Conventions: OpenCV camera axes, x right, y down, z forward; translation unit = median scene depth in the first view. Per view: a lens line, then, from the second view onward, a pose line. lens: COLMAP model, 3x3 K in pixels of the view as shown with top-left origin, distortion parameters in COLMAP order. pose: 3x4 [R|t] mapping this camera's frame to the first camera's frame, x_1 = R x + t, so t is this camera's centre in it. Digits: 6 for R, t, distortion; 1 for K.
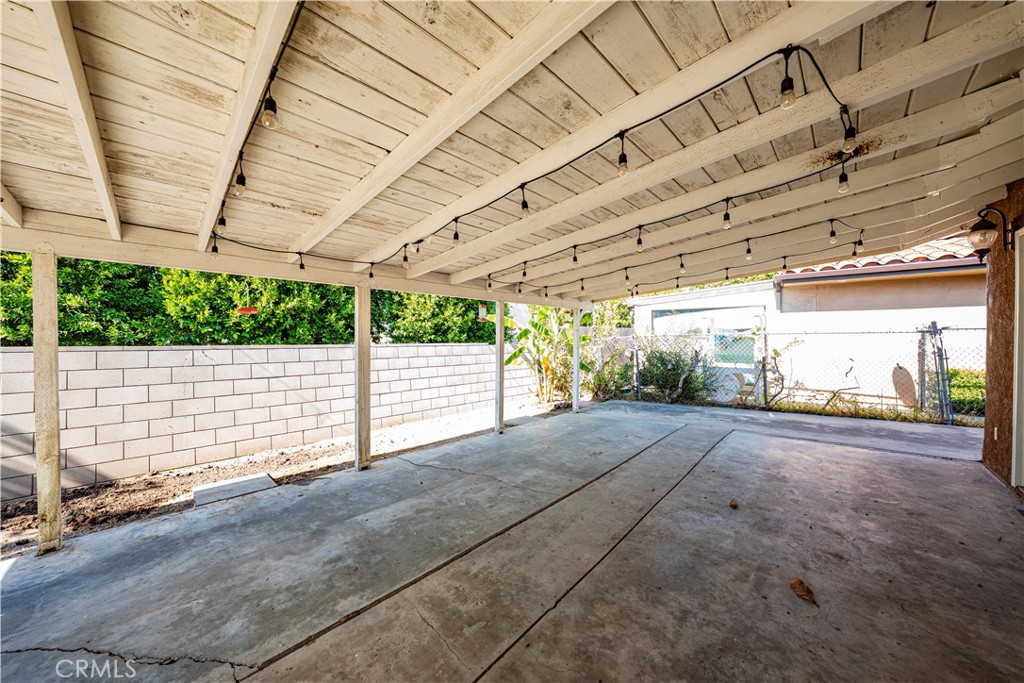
lens RADIAL K [[354.3, 0, 518.9], [0, 354.3, 340.6], [0, 0, 1]] dist [-0.002117, 0.000330]
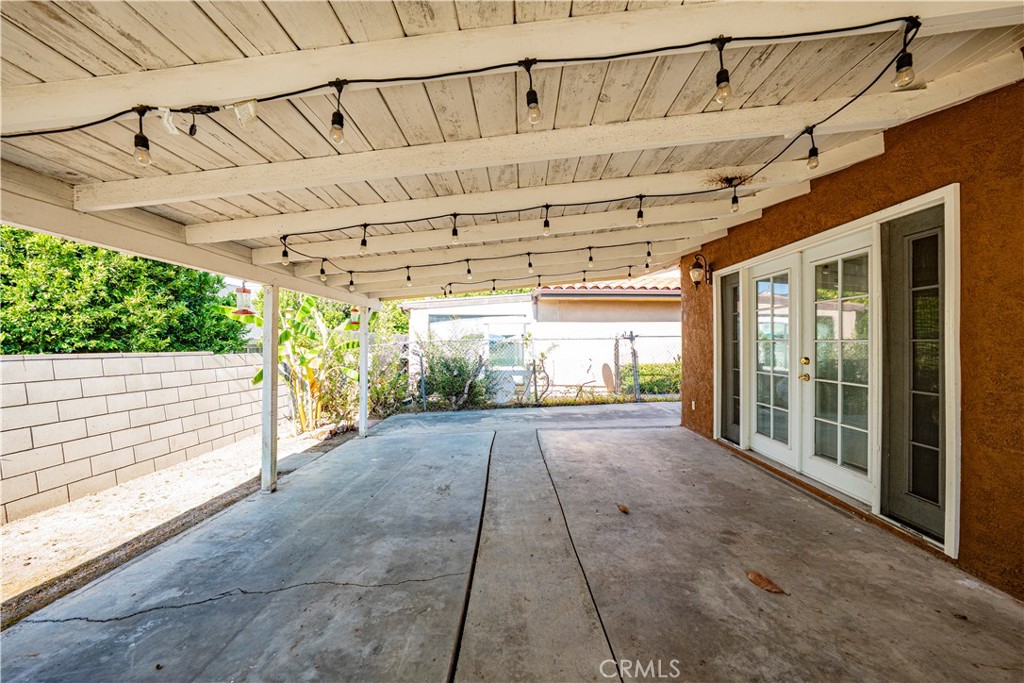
lens RADIAL K [[354.3, 0, 504.2], [0, 354.3, 341.4], [0, 0, 1]] dist [-0.002117, 0.000330]
pose [[0.761885, 0.002141, 0.647709, -0.134181], [0.009524, 0.999849, -0.014508, 0.002843], [-0.647642, 0.017222, 0.761750, 0.215659]]
